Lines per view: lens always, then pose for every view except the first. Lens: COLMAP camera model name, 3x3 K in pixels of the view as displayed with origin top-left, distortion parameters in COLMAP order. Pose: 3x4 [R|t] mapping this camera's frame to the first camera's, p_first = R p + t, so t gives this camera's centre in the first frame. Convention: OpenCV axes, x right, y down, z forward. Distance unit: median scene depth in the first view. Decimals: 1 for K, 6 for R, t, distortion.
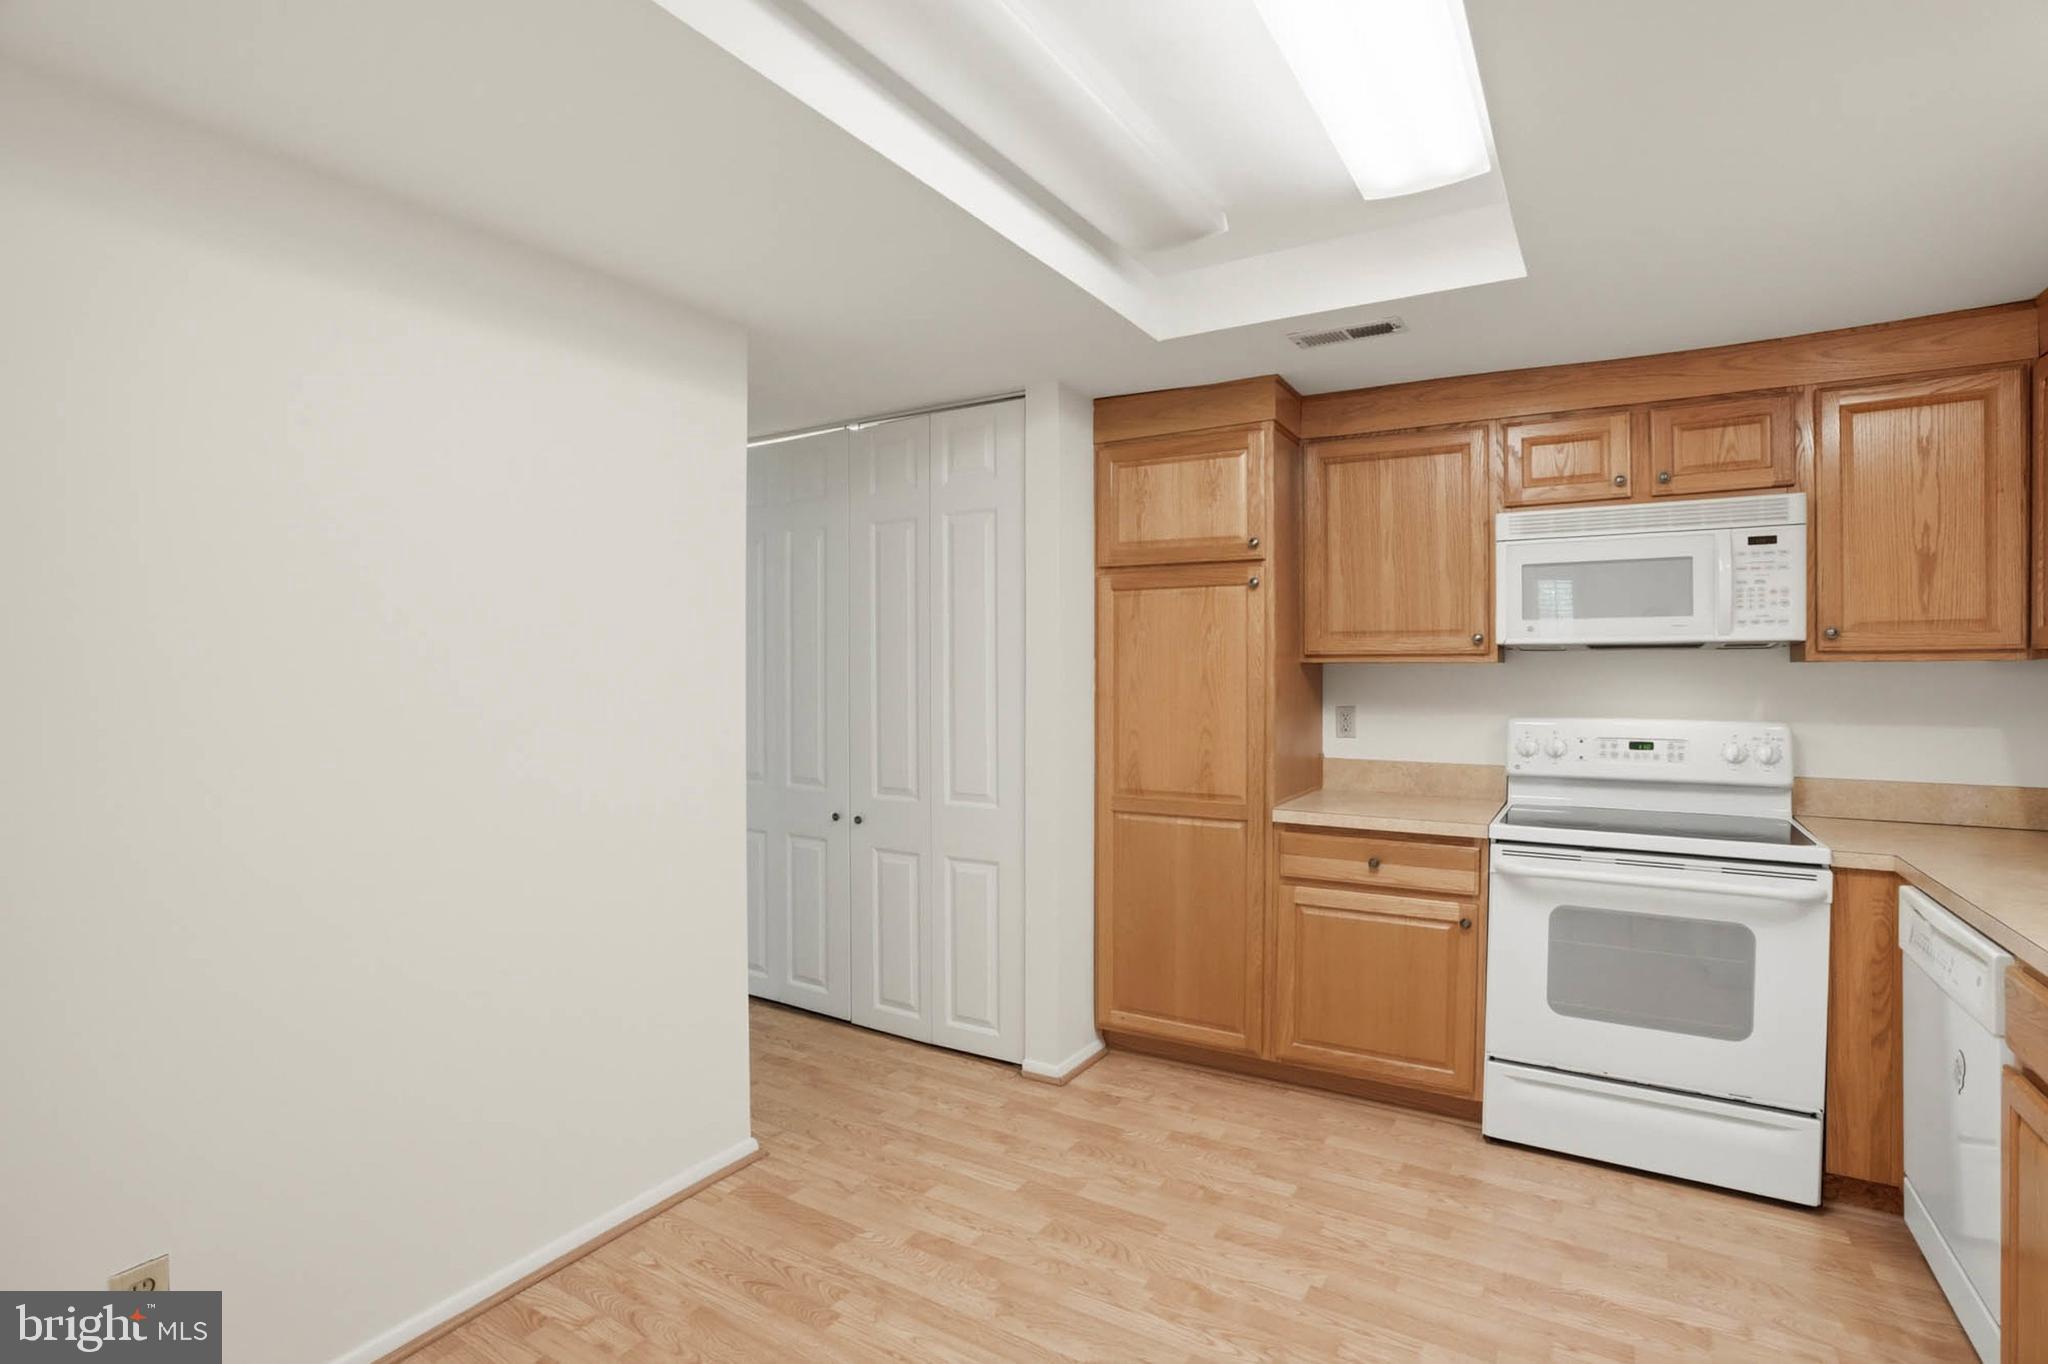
lens RADIAL K [[965.0, 0, 1017.1], [0, 965.0, 680.3], [0, 0, 1]] dist [-0.002962, -0.000384]
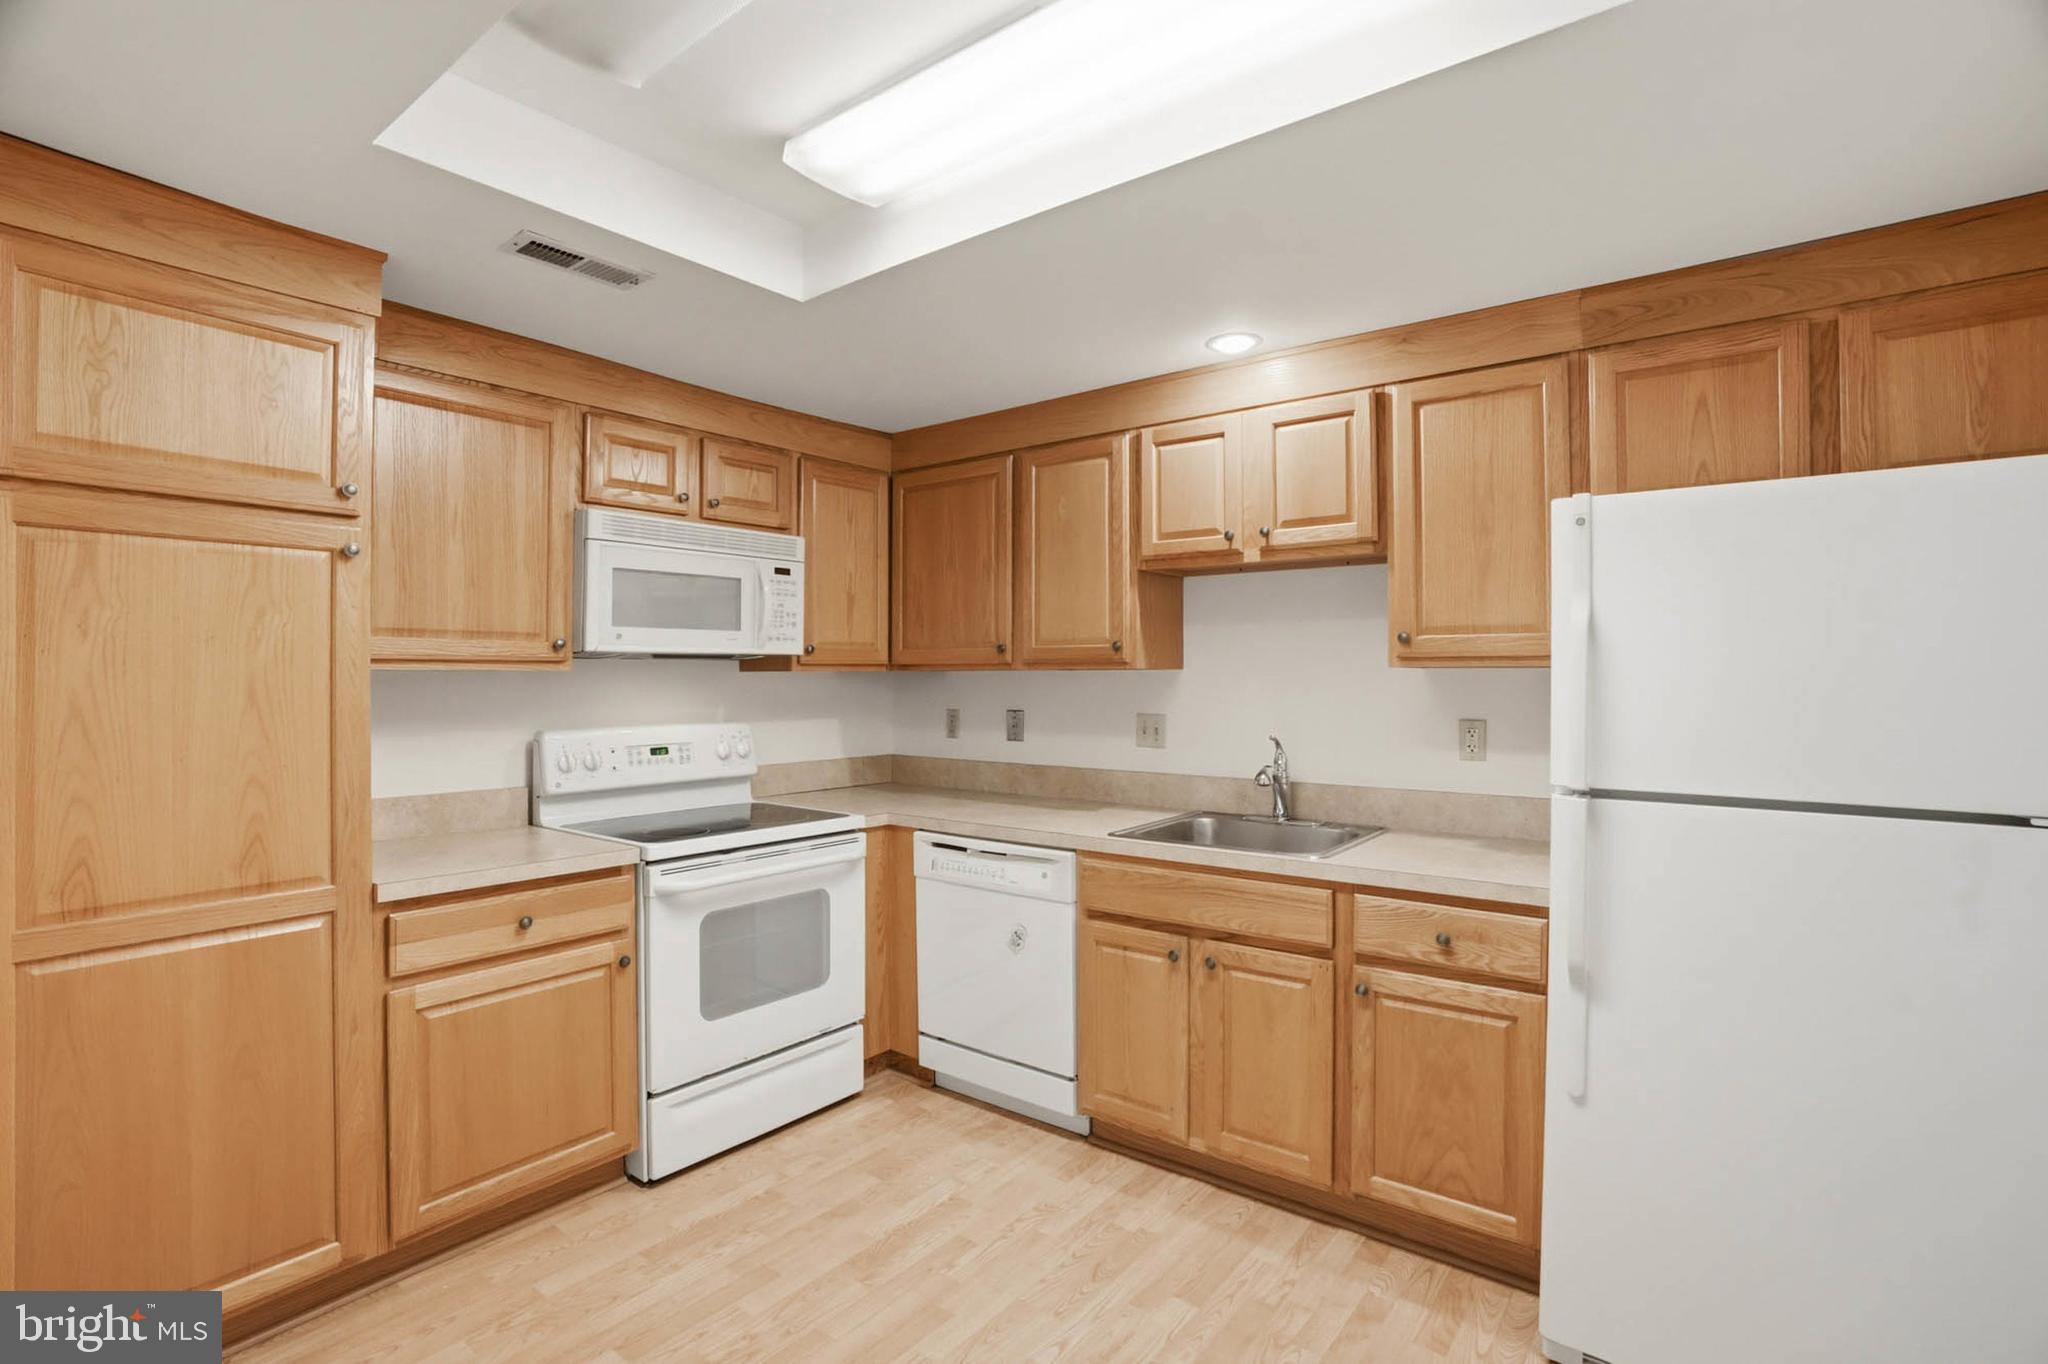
lens RADIAL K [[1139.3, 0, 786.6], [0, 1139.3, 672.4], [0, 0, 1]] dist [-0.001064, 0.000338]
pose [[0.162435, -0.000927, 0.986719, -0.561166], [0.008369, 0.999965, -0.000438, -0.016176], [-0.986684, 0.008329, 0.162437, 0.674024]]
